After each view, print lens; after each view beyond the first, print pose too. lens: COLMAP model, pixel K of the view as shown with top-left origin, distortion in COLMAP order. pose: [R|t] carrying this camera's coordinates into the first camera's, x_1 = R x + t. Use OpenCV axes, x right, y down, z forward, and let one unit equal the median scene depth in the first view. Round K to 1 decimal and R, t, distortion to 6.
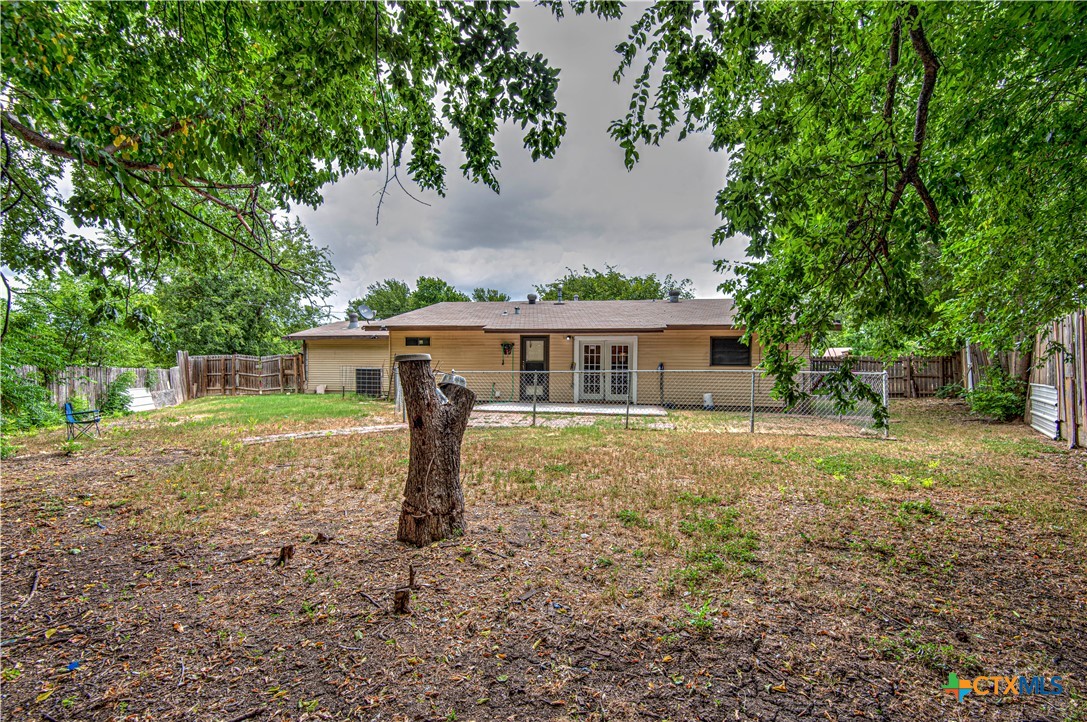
lens RADIAL K [[505.6, 0, 549.3], [0, 505.6, 377.4], [0, 0, 1]] dist [0.025334, -0.015327]
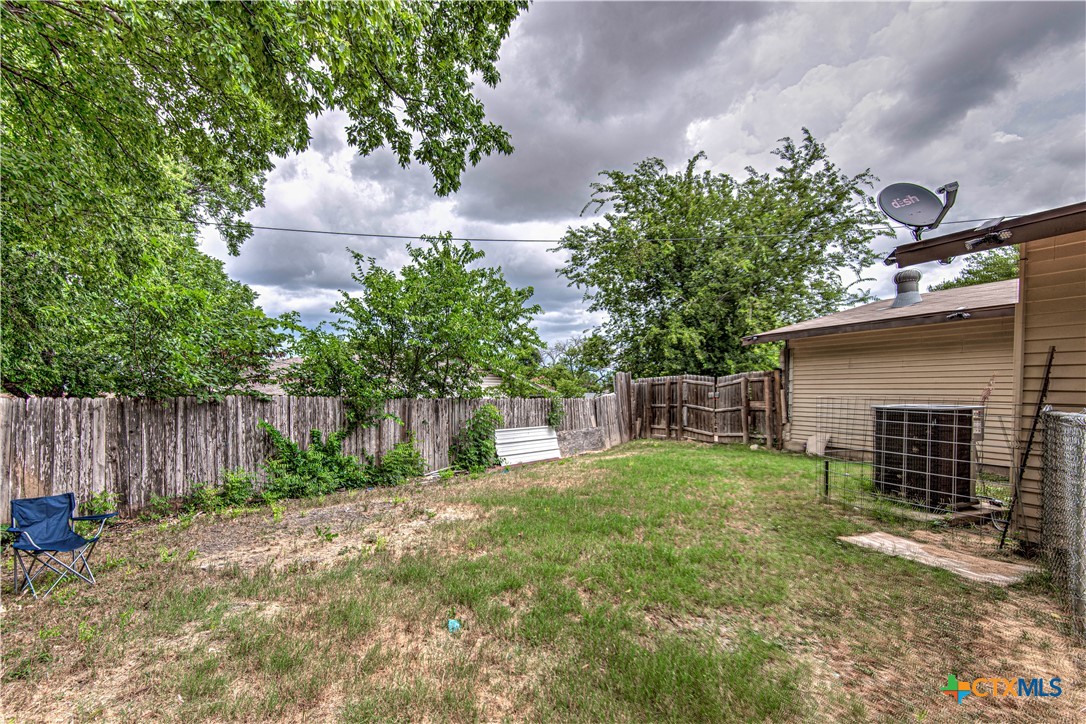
lens RADIAL K [[524.9, 0, 514.1], [0, 524.9, 399.6], [0, 0, 1]] dist [0.018502, -0.000229]
pose [[0.494962, 0.014256, -0.868798, -0.164443], [-0.012509, 0.999879, 0.009280, -0.018022], [0.868824, 0.006275, 0.495080, 0.509341]]
